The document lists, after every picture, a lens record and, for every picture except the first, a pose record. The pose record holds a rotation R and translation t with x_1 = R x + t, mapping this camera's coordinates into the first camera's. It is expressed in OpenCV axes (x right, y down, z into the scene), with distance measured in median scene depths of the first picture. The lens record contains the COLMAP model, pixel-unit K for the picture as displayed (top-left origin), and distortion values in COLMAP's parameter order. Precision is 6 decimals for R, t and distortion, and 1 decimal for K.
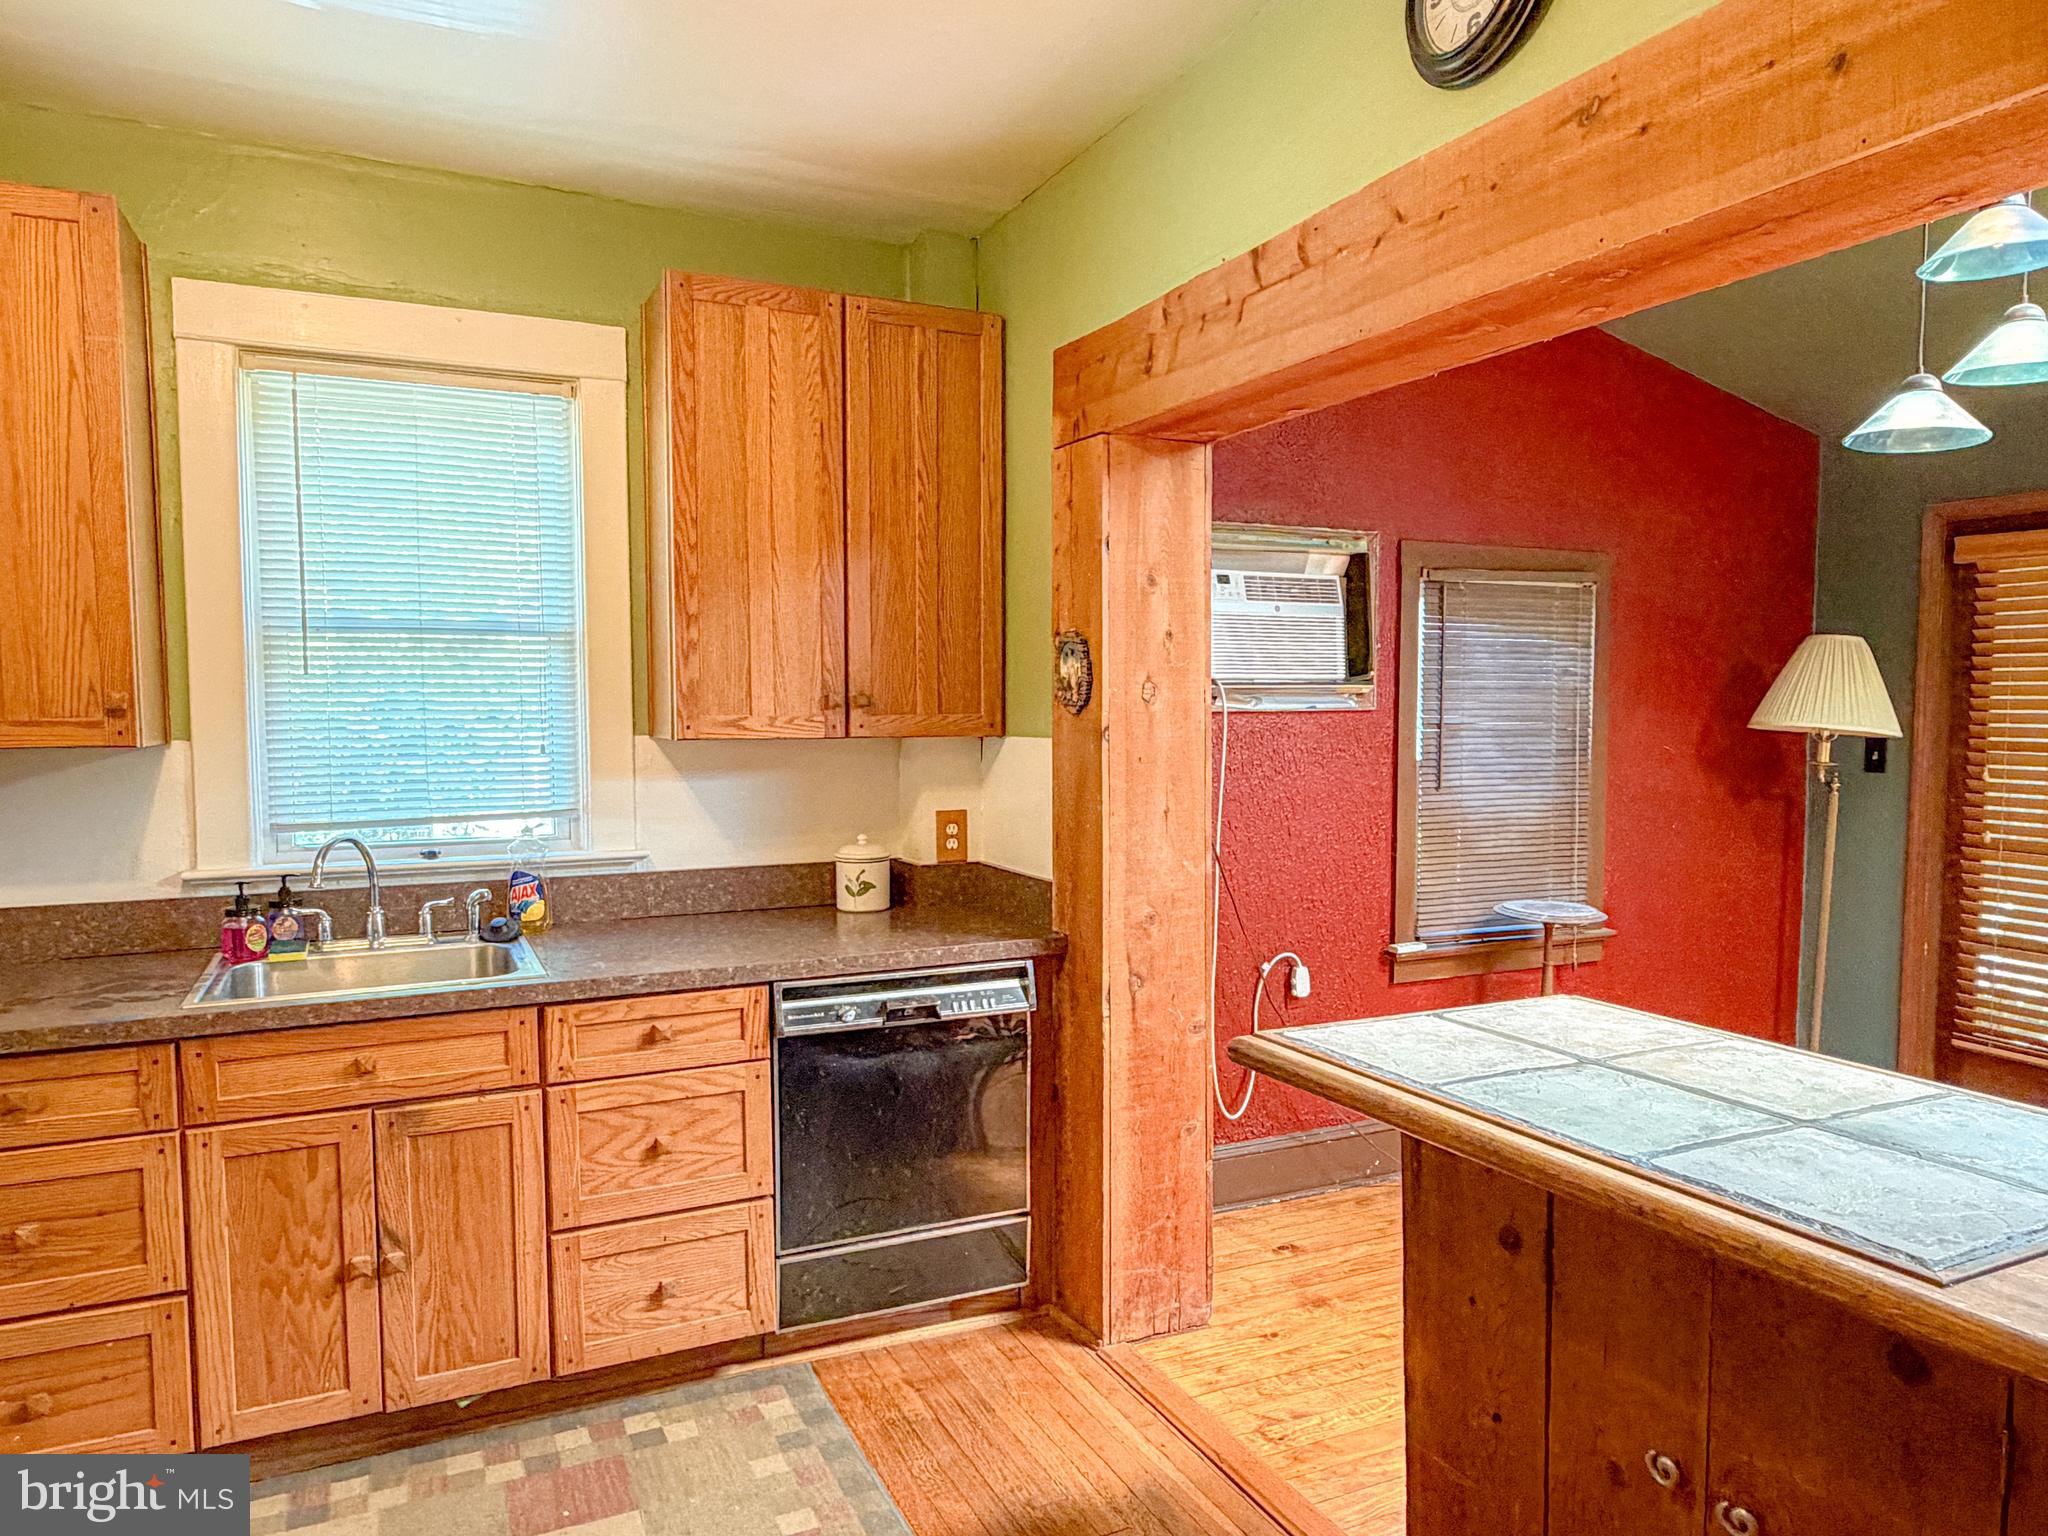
lens RADIAL K [[1344.3, 0, 1012.0], [0, 1344.3, 802.4], [0, 0, 1]] dist [-0.002520, 0.001646]
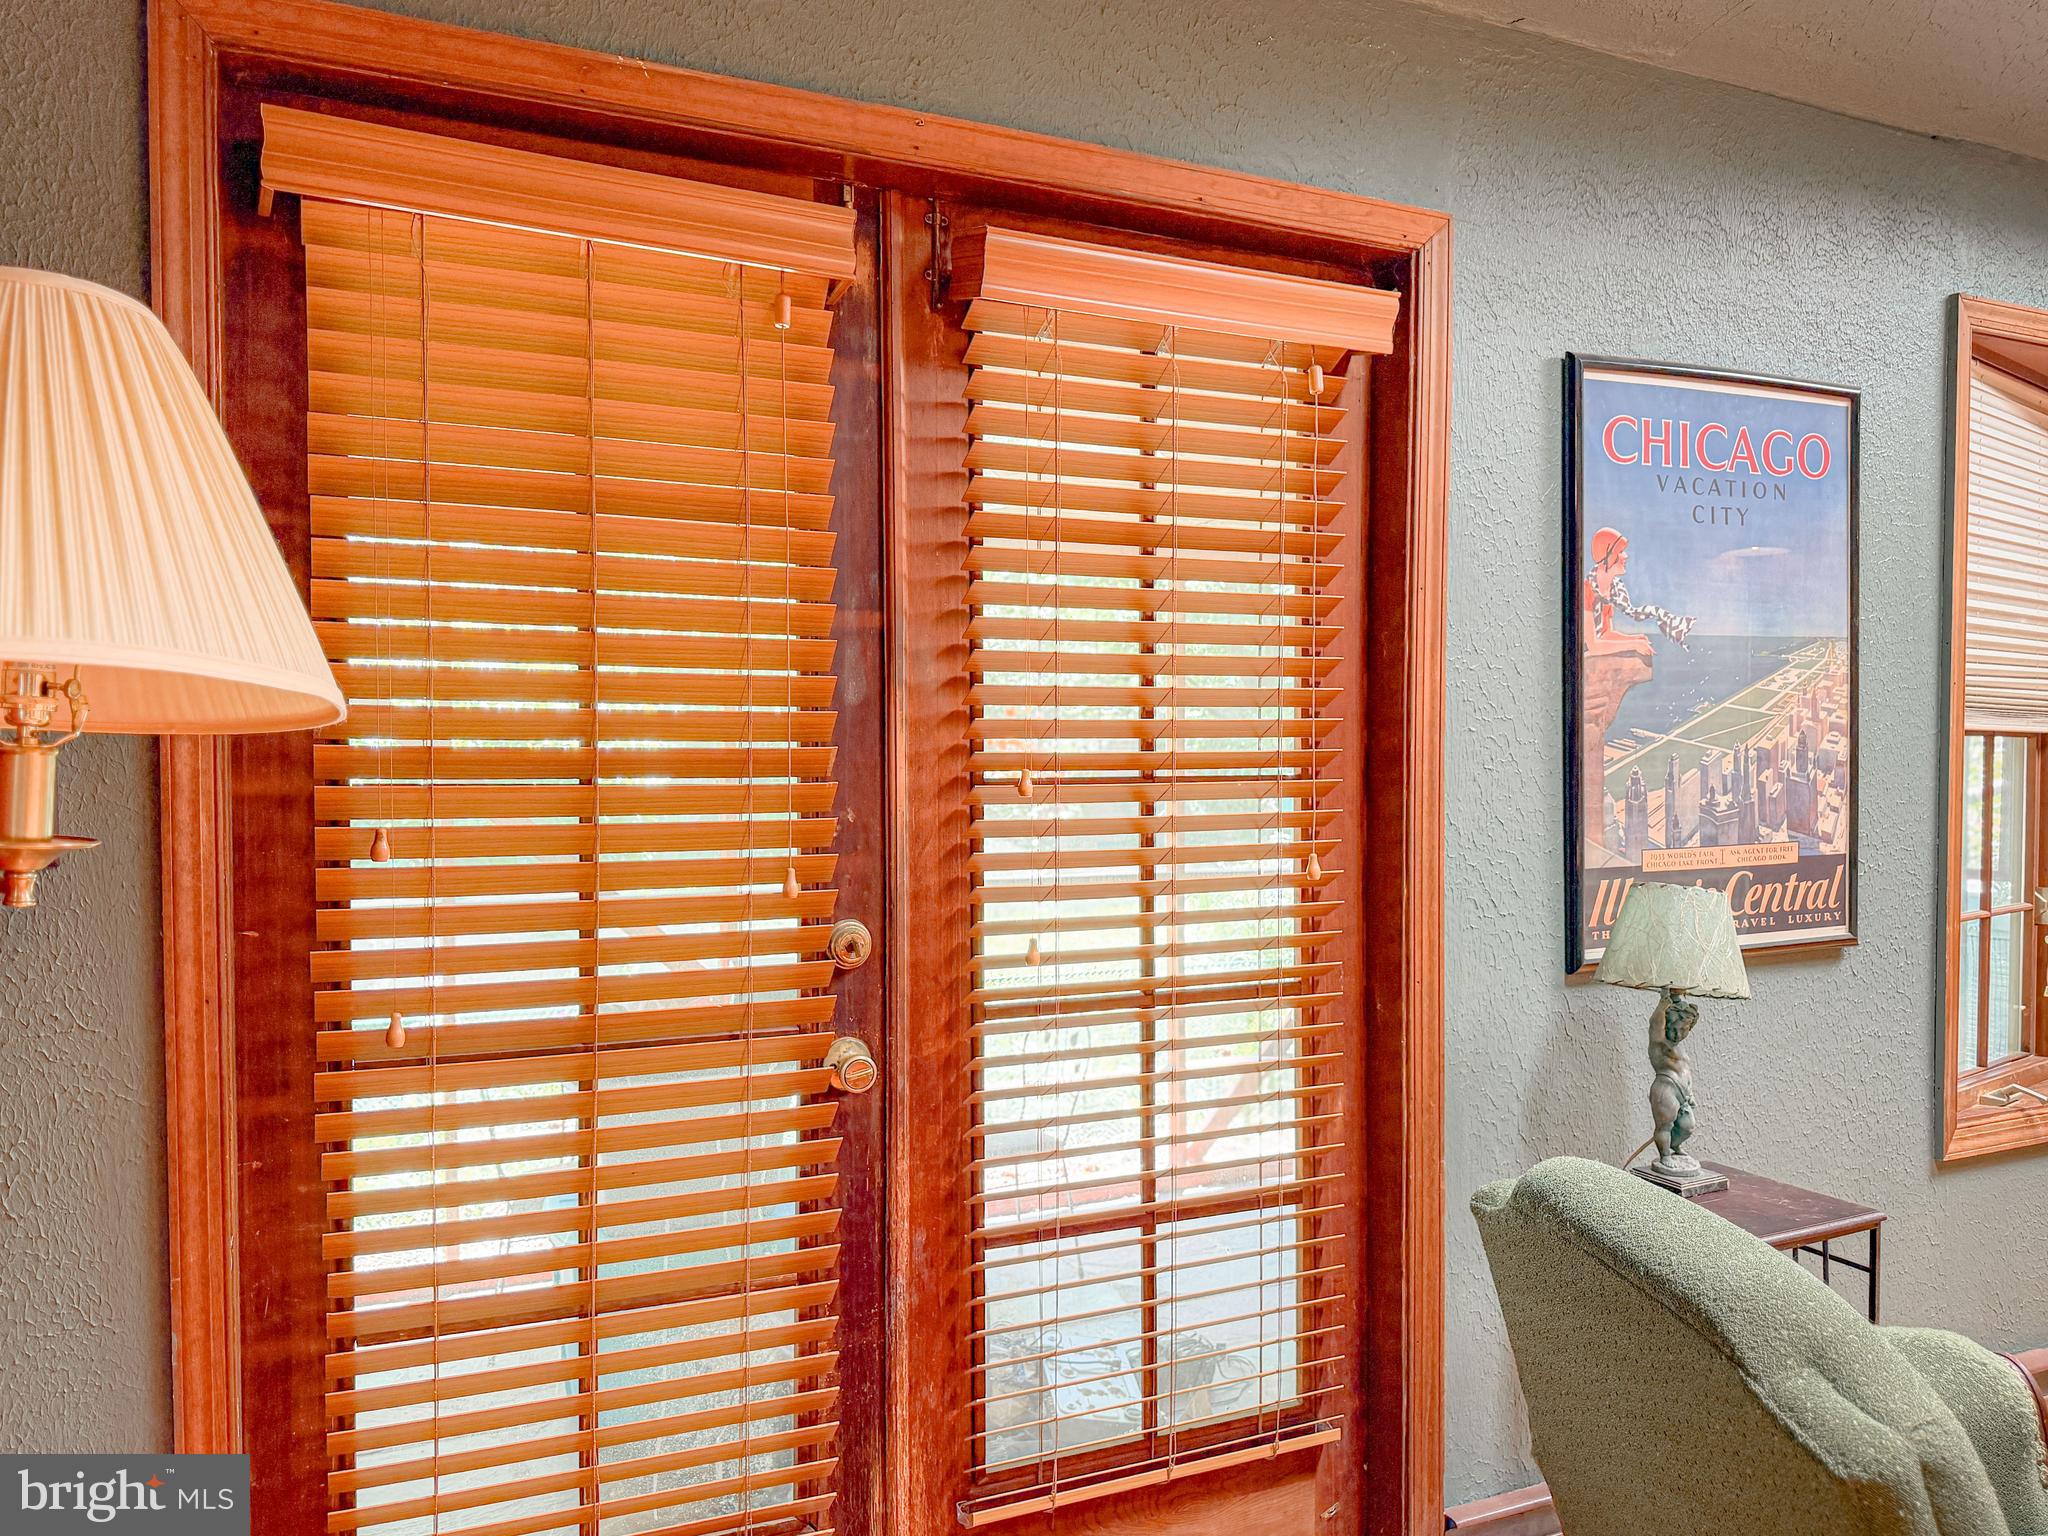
lens RADIAL K [[1472.4, 0, 1012.8], [0, 1472.4, 771.8], [0, 0, 1]] dist [0.056426, -0.070025]
pose [[0.016482, -0.009601, 0.999818, 0.510480], [0.074871, 0.997158, 0.008341, -0.044009], [-0.997057, 0.074720, 0.017154, 1.192369]]
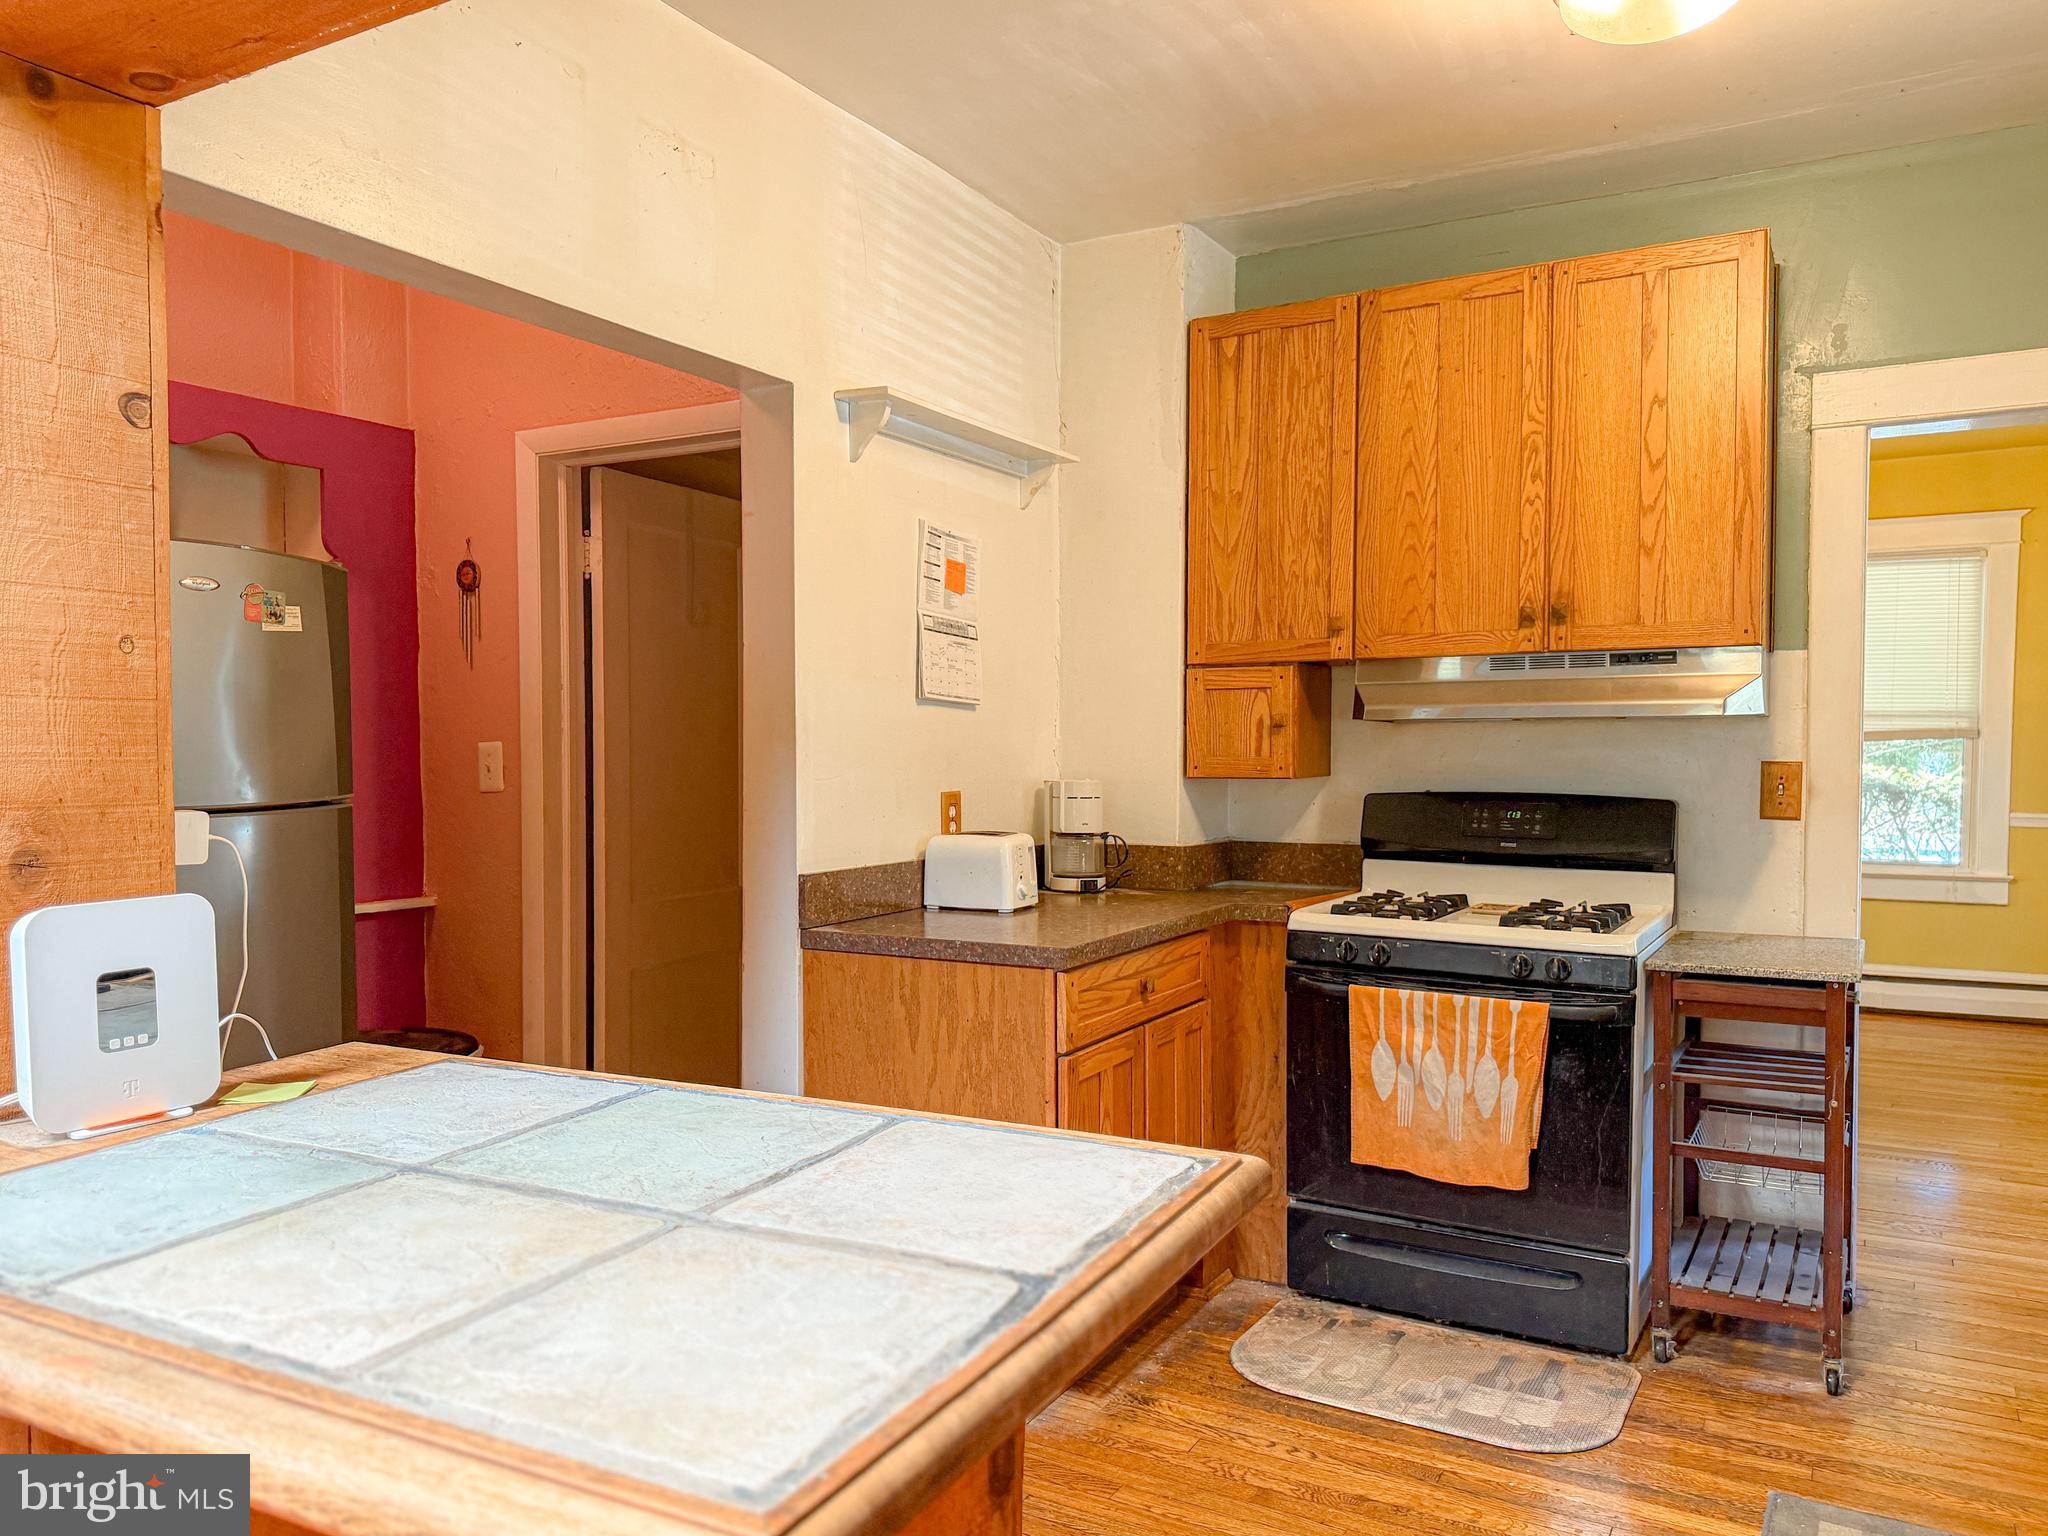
lens RADIAL K [[1472.4, 0, 1013.9], [0, 1472.4, 801.3], [0, 0, 1]] dist [0.056426, -0.070025]
pose [[-0.817339, 0.025015, -0.575614, 0.426896], [-0.038081, 0.994527, 0.097294, -0.026414], [0.574898, 0.101442, -0.811913, 0.991248]]
